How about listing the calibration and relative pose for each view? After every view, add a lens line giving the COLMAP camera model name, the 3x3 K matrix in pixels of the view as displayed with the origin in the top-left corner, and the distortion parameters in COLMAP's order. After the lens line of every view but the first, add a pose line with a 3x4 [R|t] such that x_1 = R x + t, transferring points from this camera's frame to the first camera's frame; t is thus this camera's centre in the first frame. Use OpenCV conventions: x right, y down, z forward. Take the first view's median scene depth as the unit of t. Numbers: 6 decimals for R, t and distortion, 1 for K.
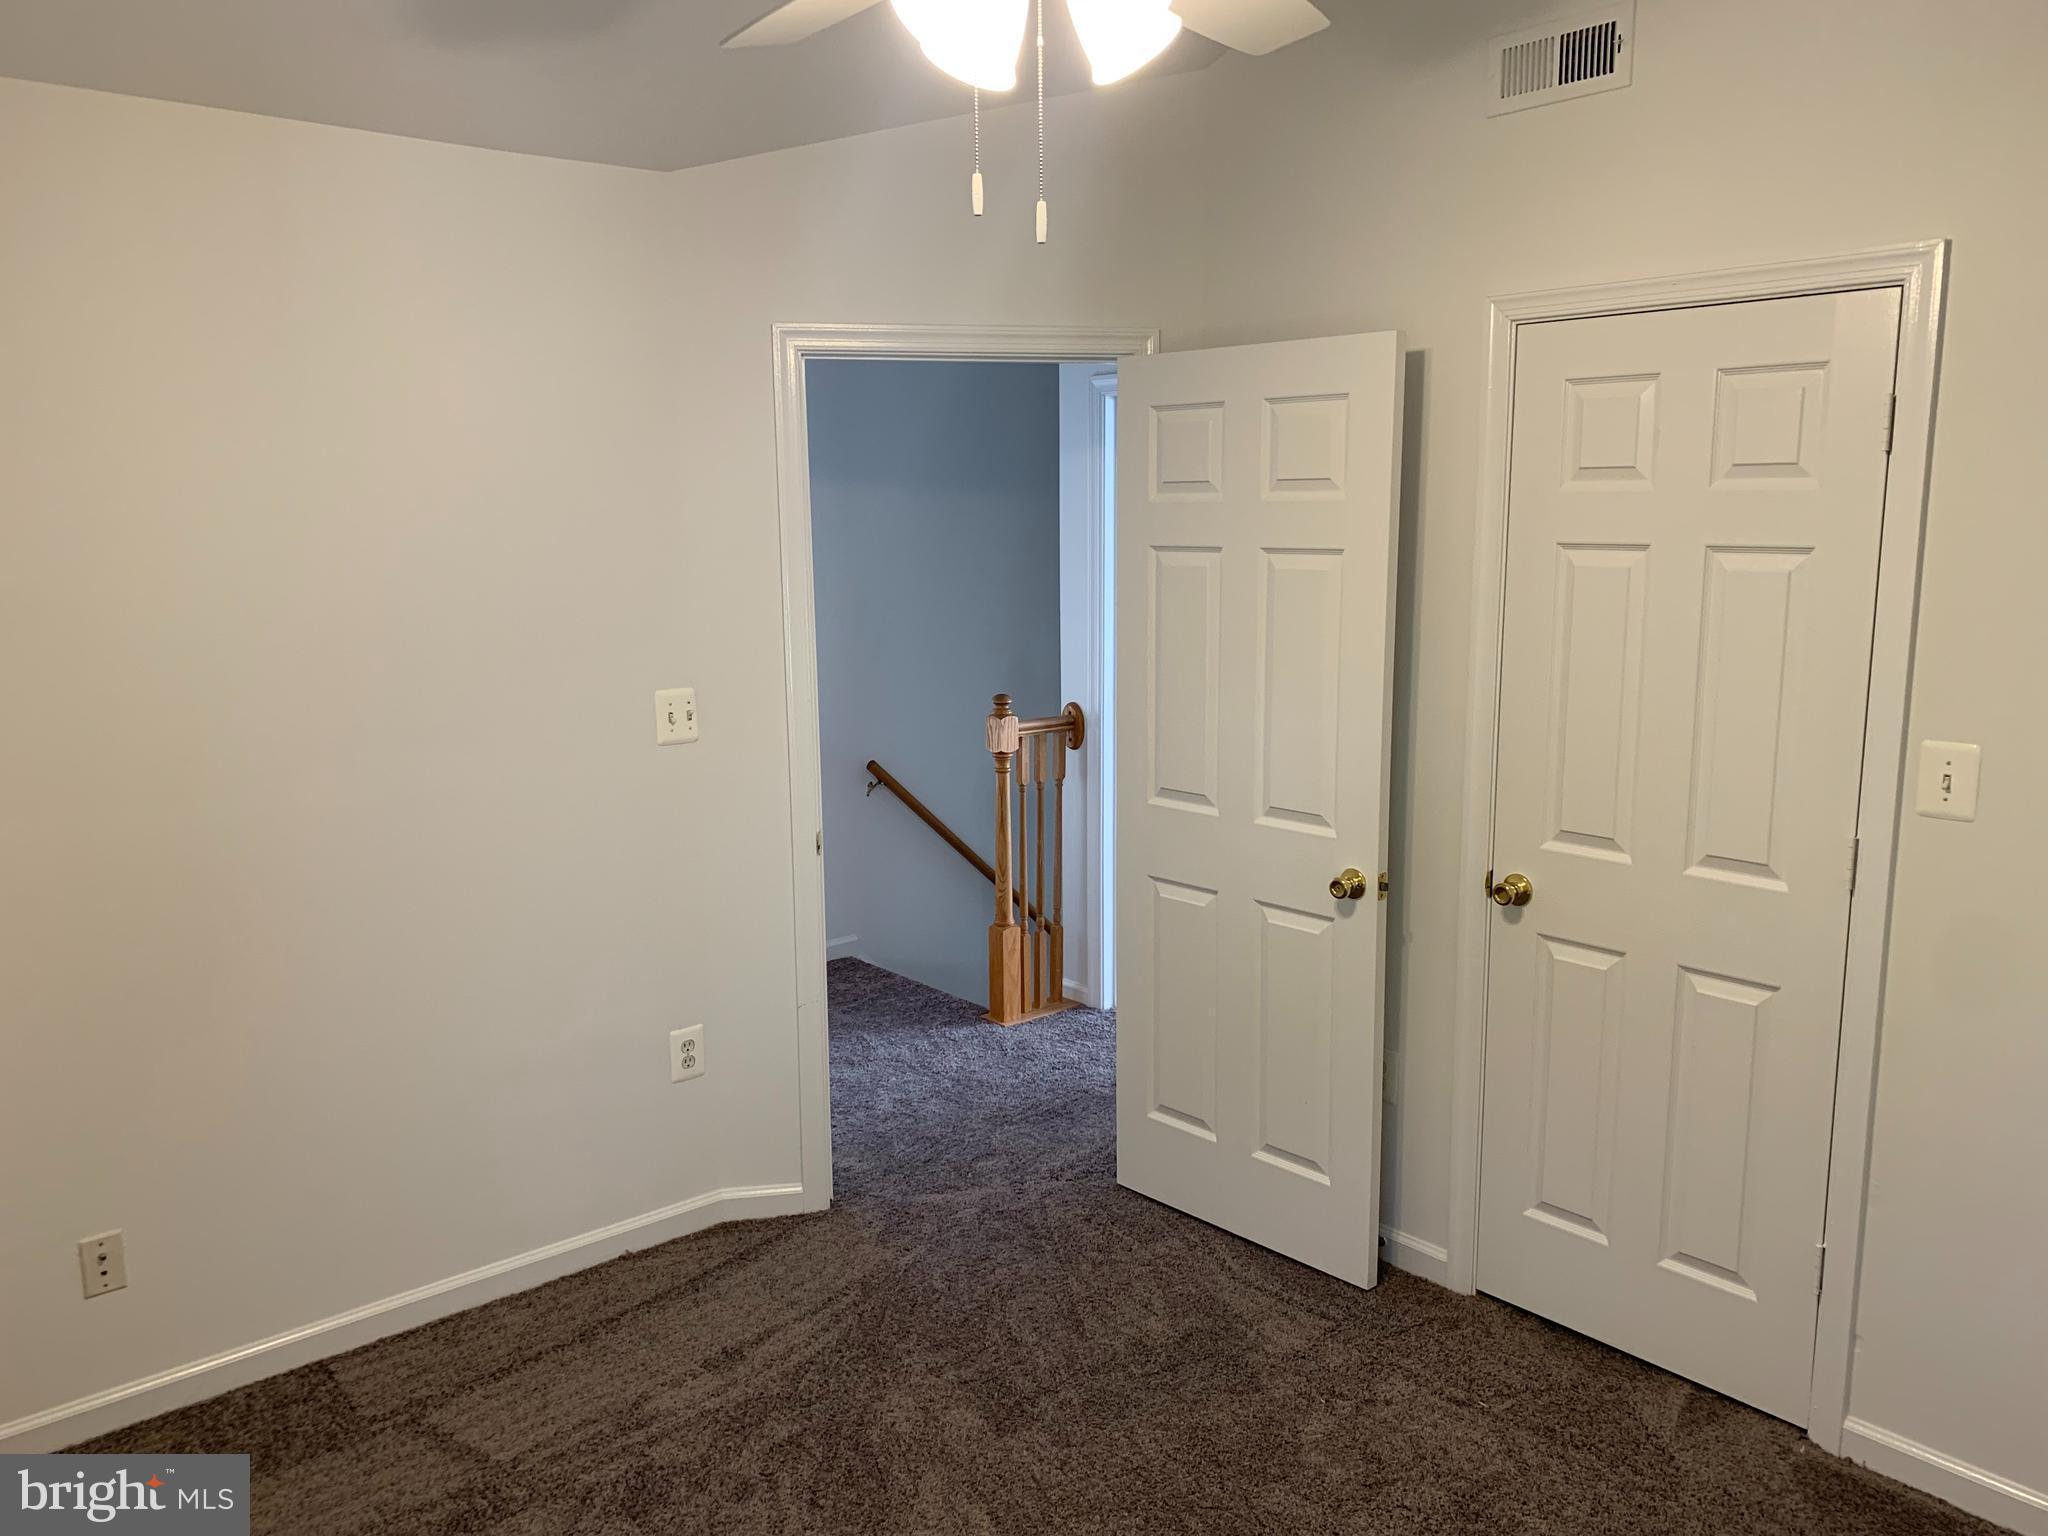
lens RADIAL K [[1585.8, 0, 1024.0], [0, 1585.8, 768.0], [0, 0, 1]] dist [0.012772, 0.003771]
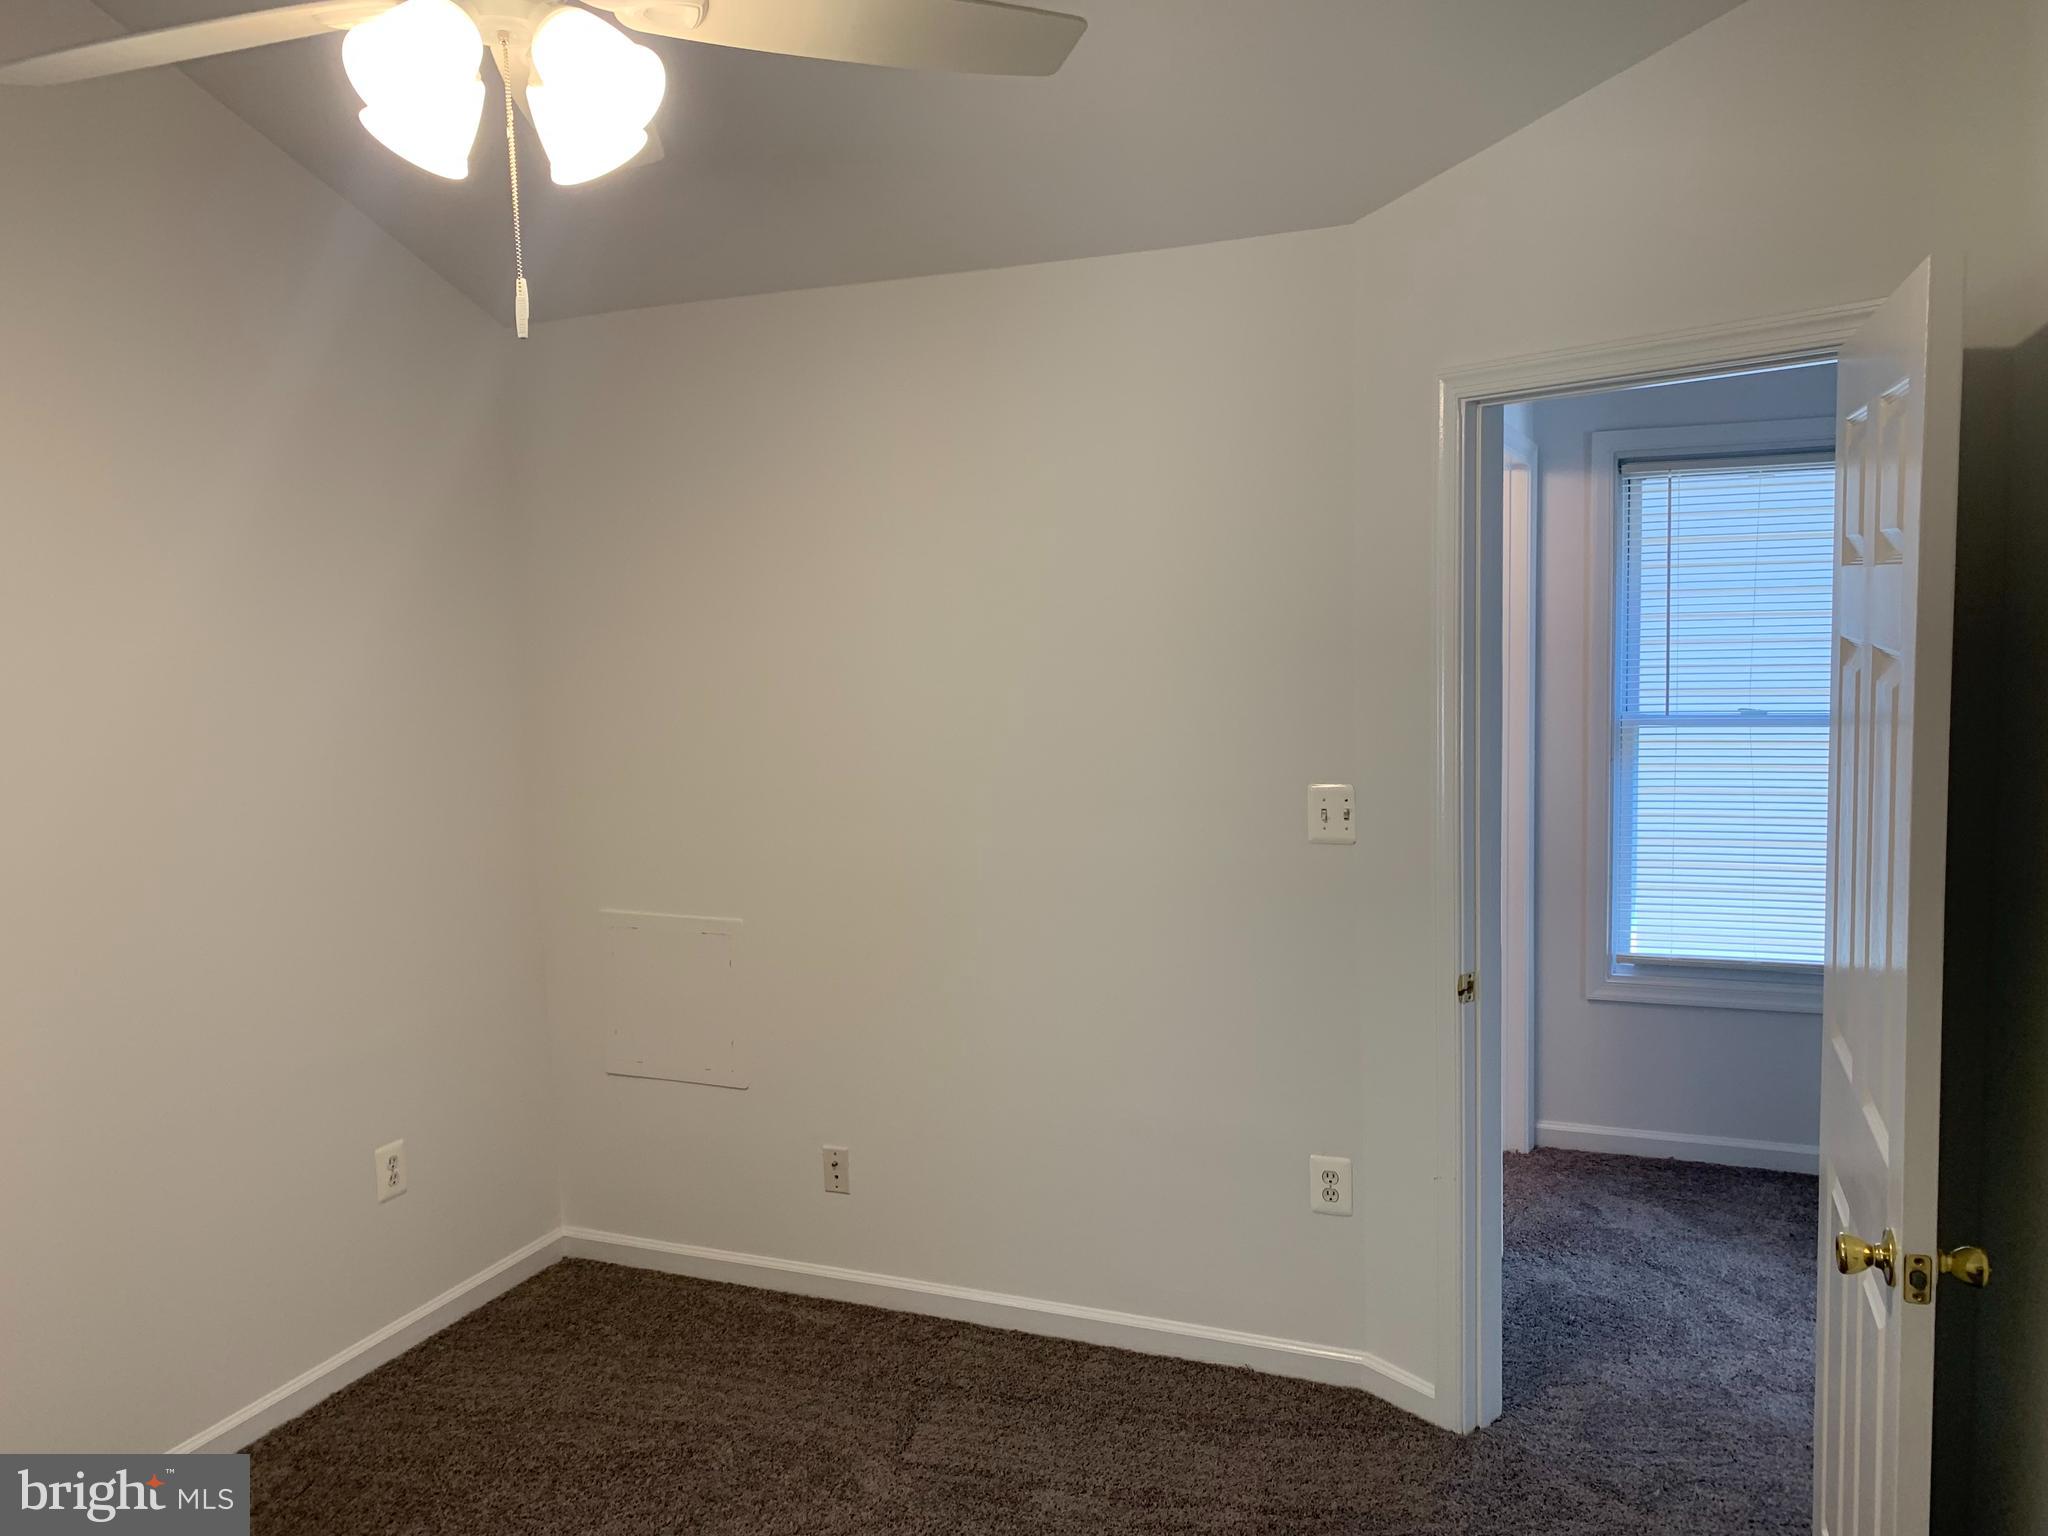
lens RADIAL K [[1597.1, 0, 1023.2], [0, 1597.1, 730.5], [0, 0, 1]] dist [-0.030685, 0.000641]
pose [[0.446655, 0.081961, -0.890944, 0.517226], [-0.126981, 0.991522, 0.027554, -0.083150], [0.885649, 0.100826, 0.453276, 0.425021]]
